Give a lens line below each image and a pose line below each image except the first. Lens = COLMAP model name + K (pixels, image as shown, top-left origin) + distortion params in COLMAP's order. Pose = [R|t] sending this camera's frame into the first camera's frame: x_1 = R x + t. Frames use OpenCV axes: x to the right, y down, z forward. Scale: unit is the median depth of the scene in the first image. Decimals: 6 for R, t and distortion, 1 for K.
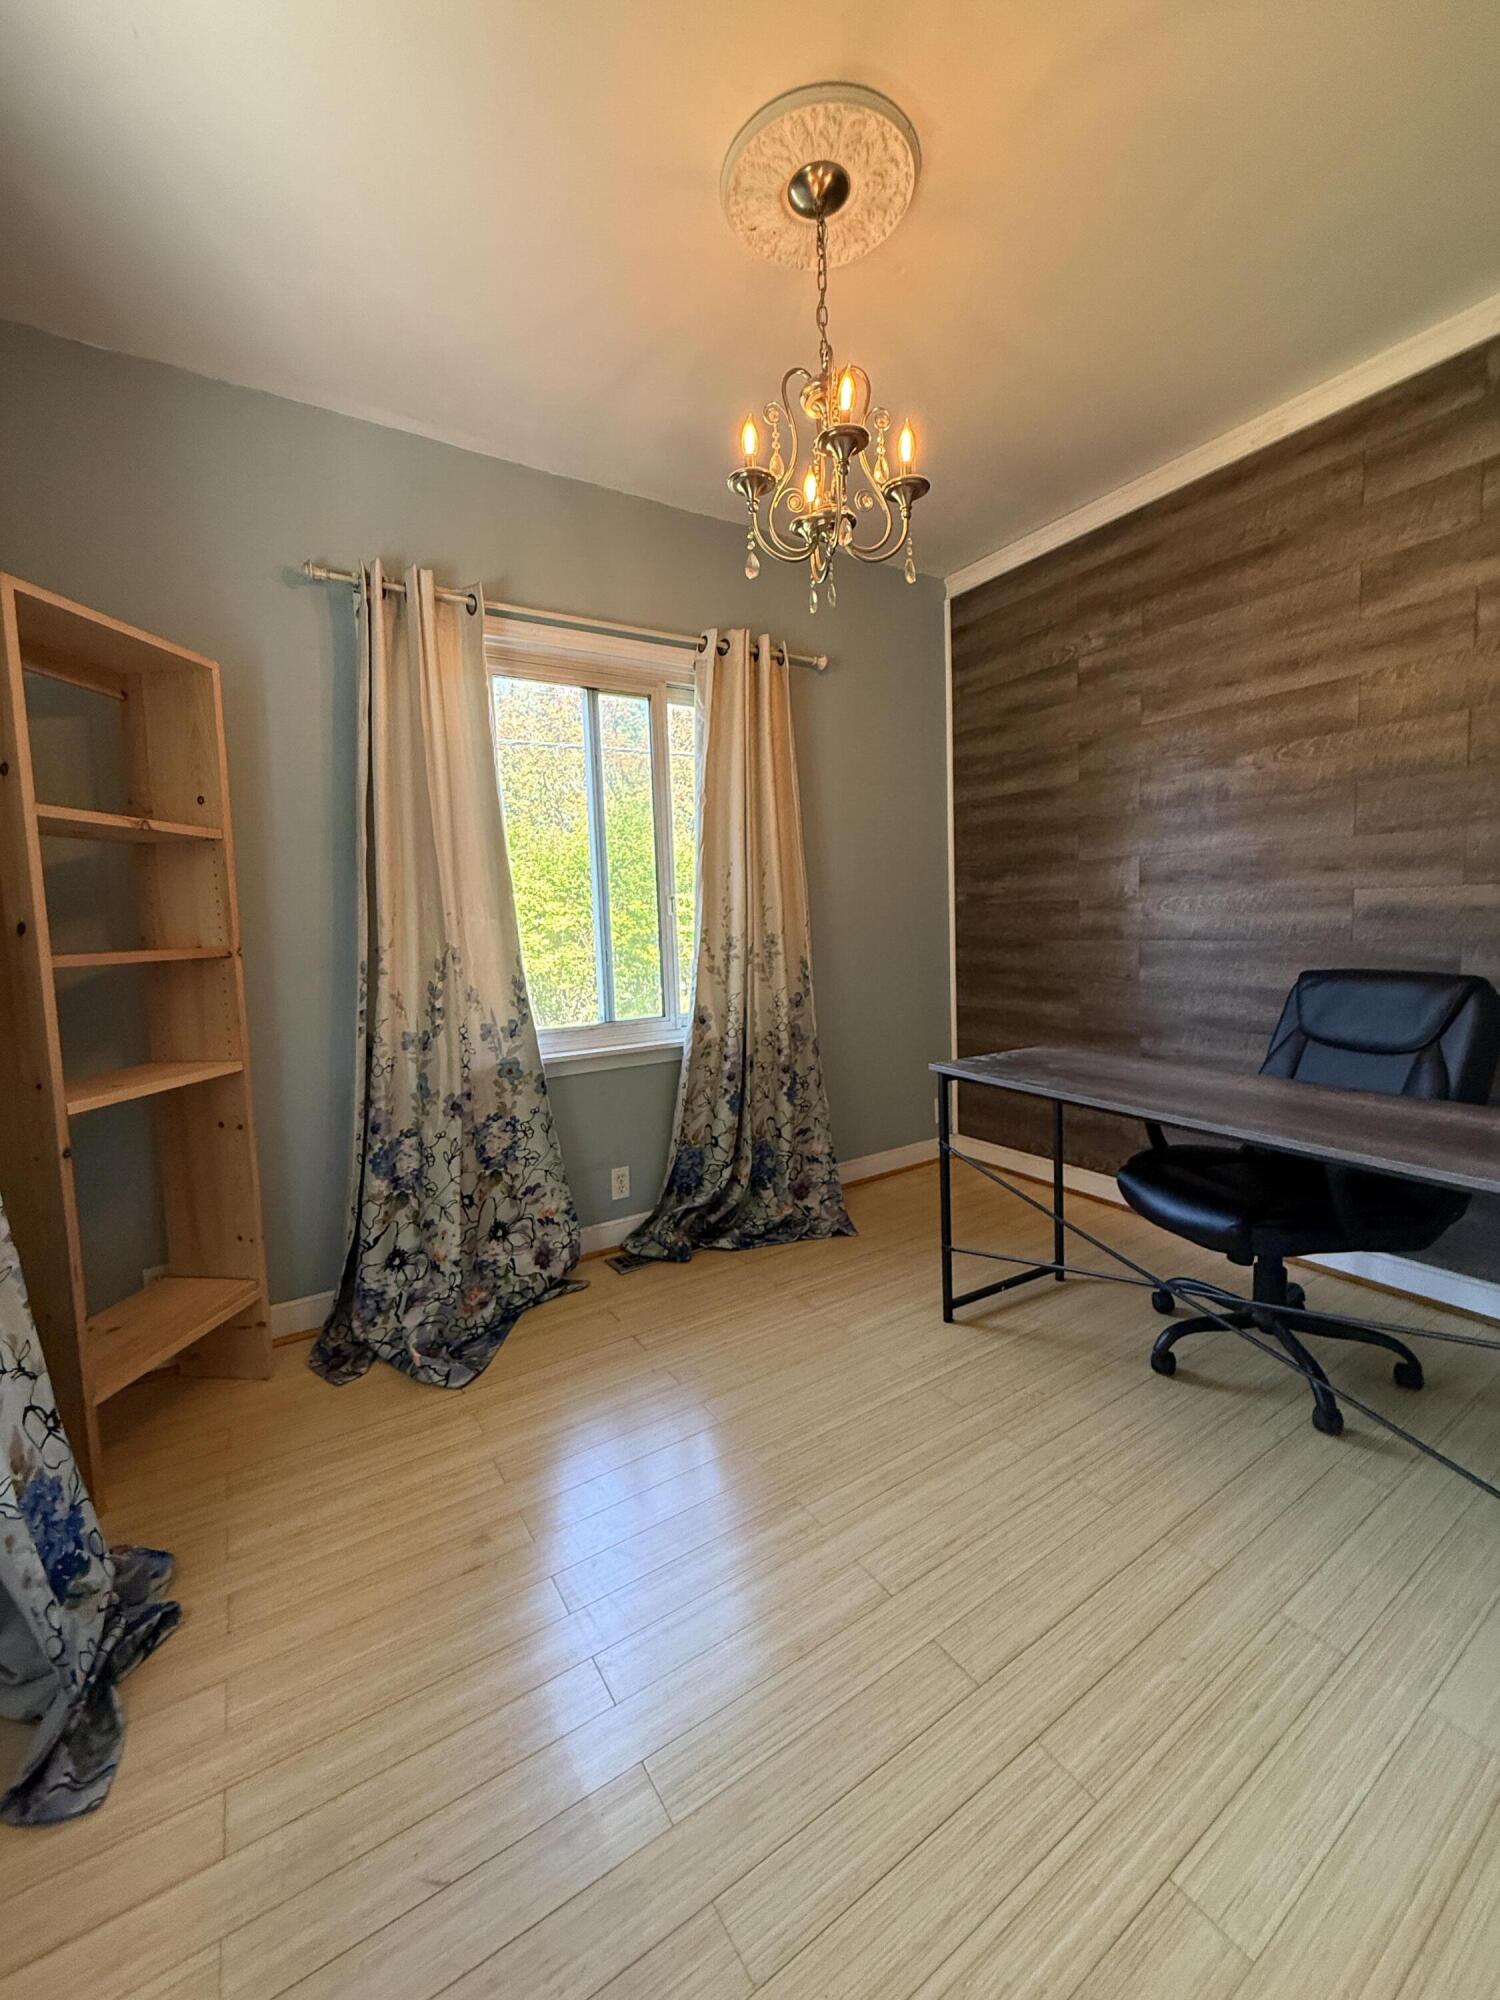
lens RADIAL K [[798.6, 0, 753.5], [0, 798.6, 994.2], [0, 0, 1]] dist [-0.000928, 0.000388]
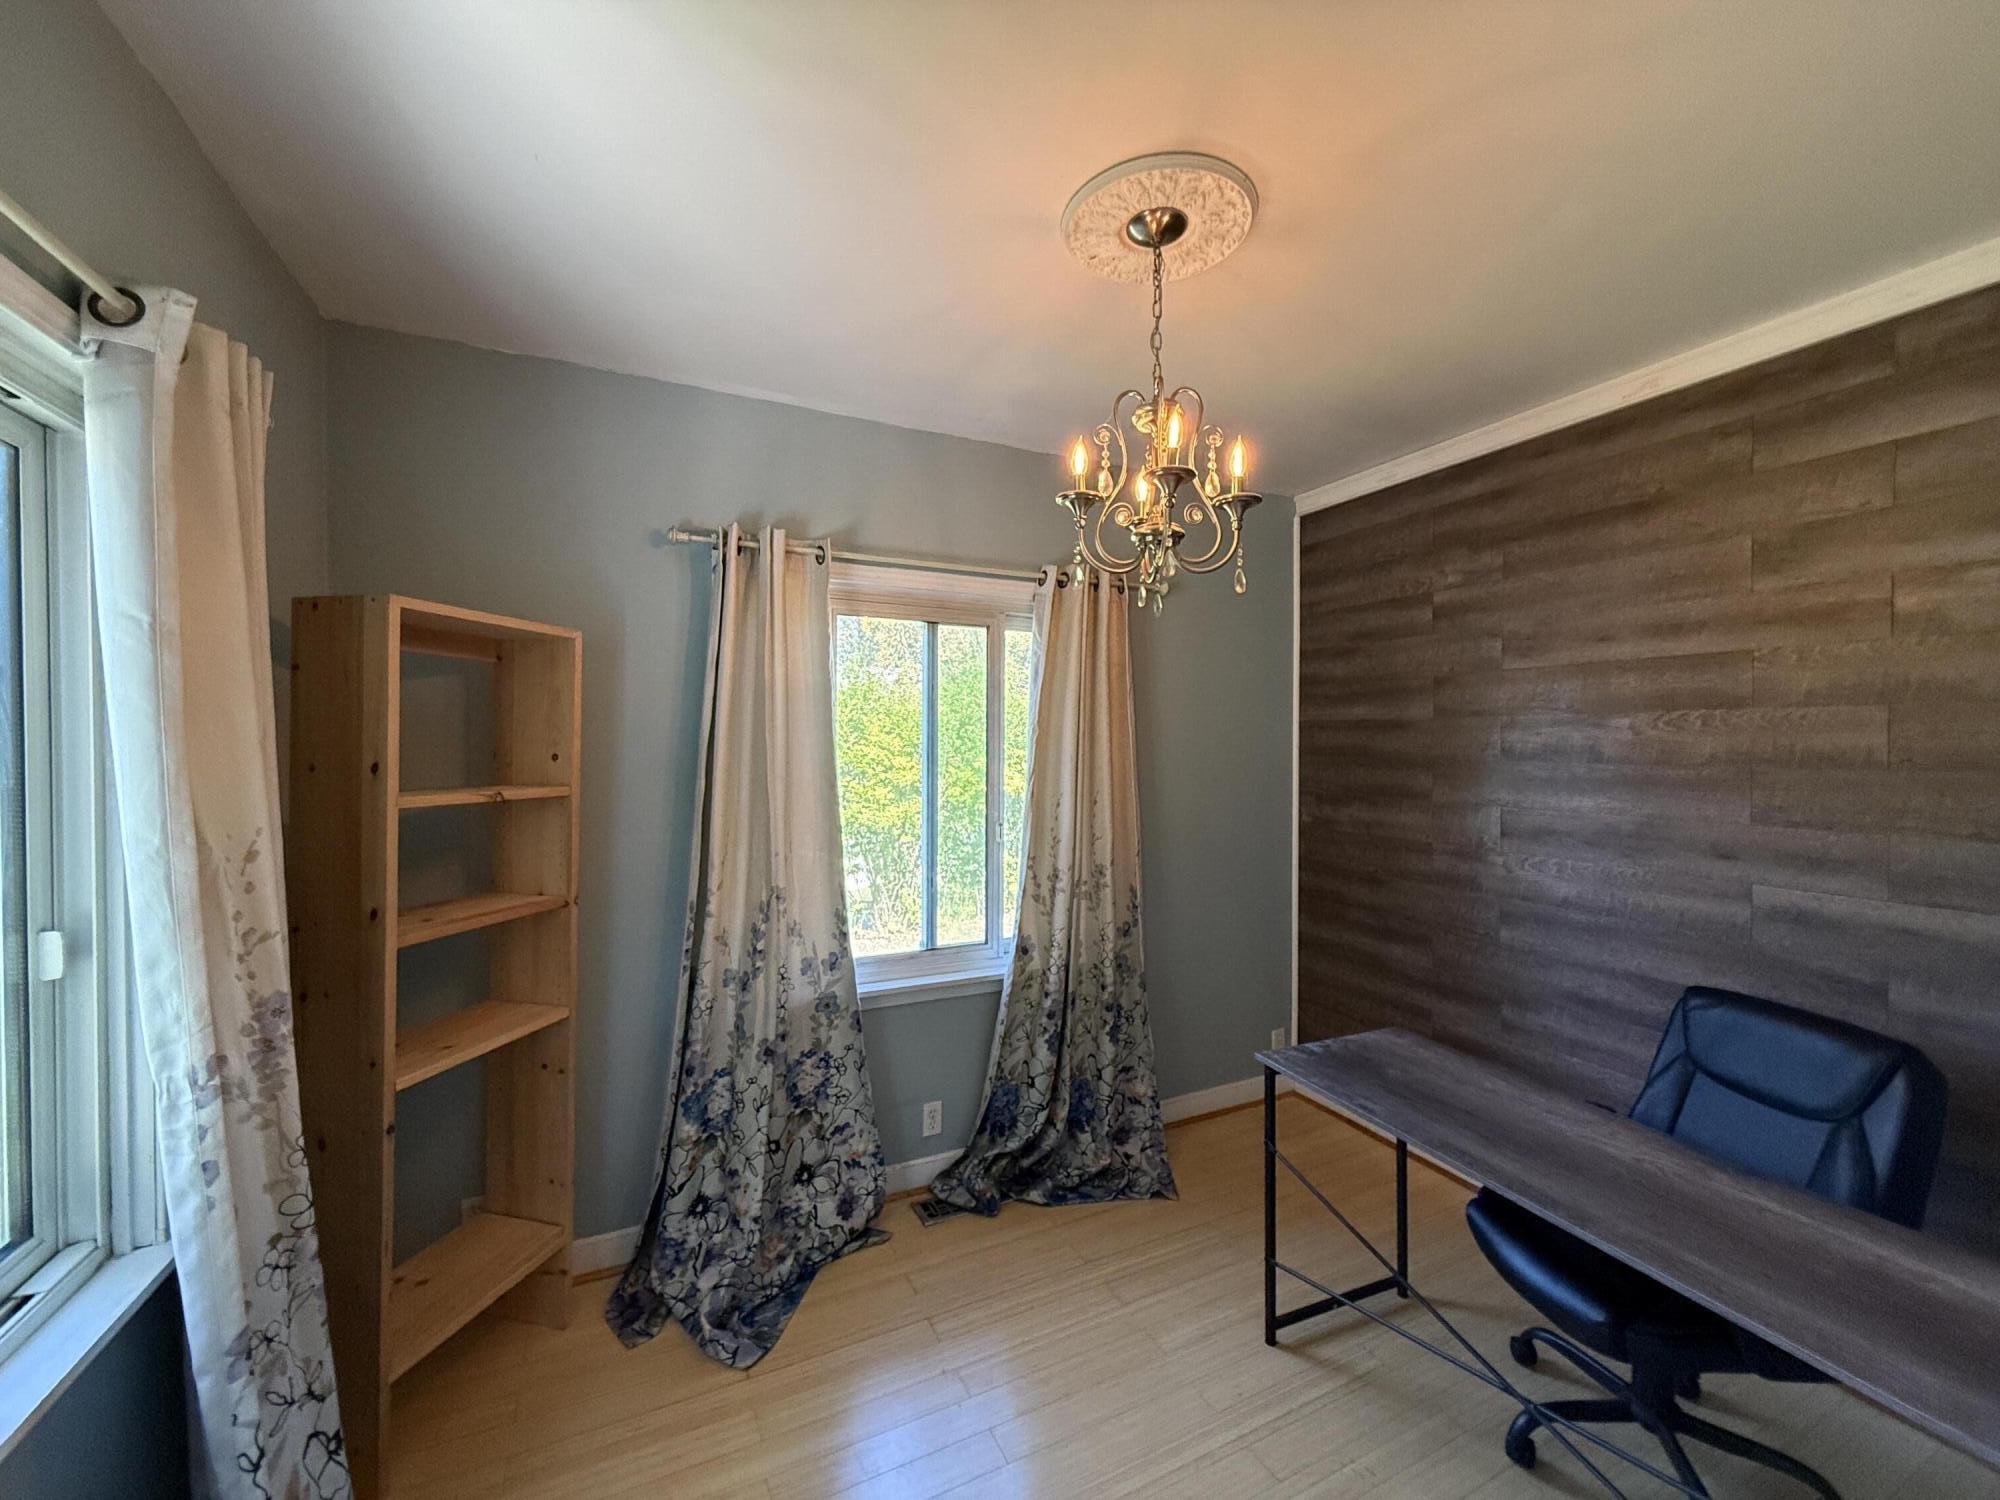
lens RADIAL K [[798.8, 0, 1012.3], [0, 798.8, 749.4], [0, 0, 1]] dist [0.001647, -0.000299]
pose [[0.992466, 0.040319, -0.115697, 0.028325], [-0.049751, 0.995566, -0.079827, -0.160523], [0.111965, 0.084982, 0.990072, 0.010743]]
